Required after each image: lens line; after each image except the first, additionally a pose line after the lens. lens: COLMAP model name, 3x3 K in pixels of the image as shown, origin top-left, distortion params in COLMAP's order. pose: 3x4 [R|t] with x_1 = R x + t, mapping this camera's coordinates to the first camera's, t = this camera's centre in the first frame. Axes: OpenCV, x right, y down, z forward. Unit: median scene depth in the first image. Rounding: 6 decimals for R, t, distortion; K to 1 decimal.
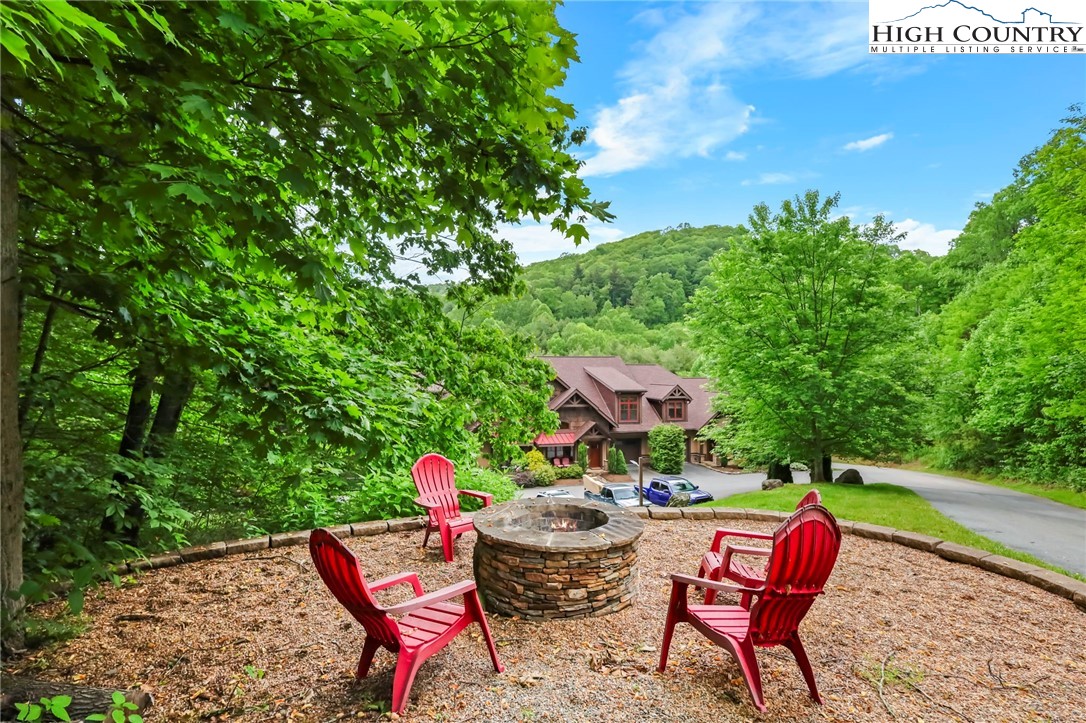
lens RADIAL K [[519.2, 0, 544.2], [0, 519.2, 357.6], [0, 0, 1]] dist [0.001429, 0.000264]
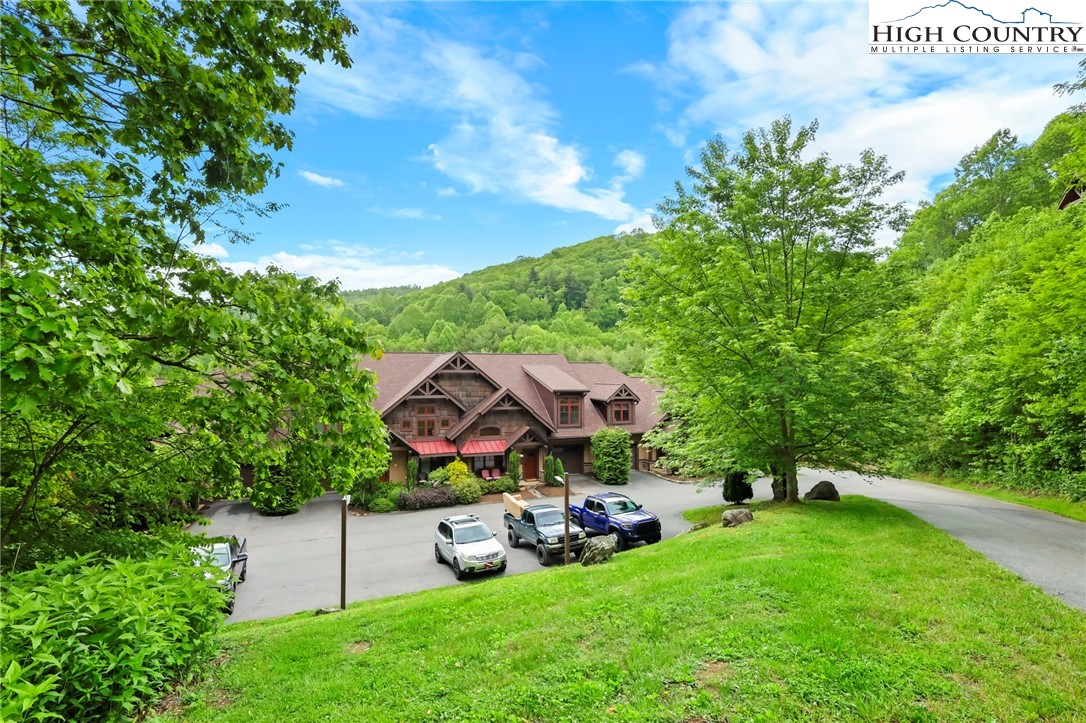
lens RADIAL K [[519.2, 0, 542.6], [0, 519.2, 356.8], [0, 0, 1]] dist [0.001429, 0.000264]
pose [[0.996788, -0.003130, 0.080019, 0.052246], [0.003870, 0.999951, -0.009102, 0.015422], [-0.079987, 0.009383, 0.996752, 0.135479]]
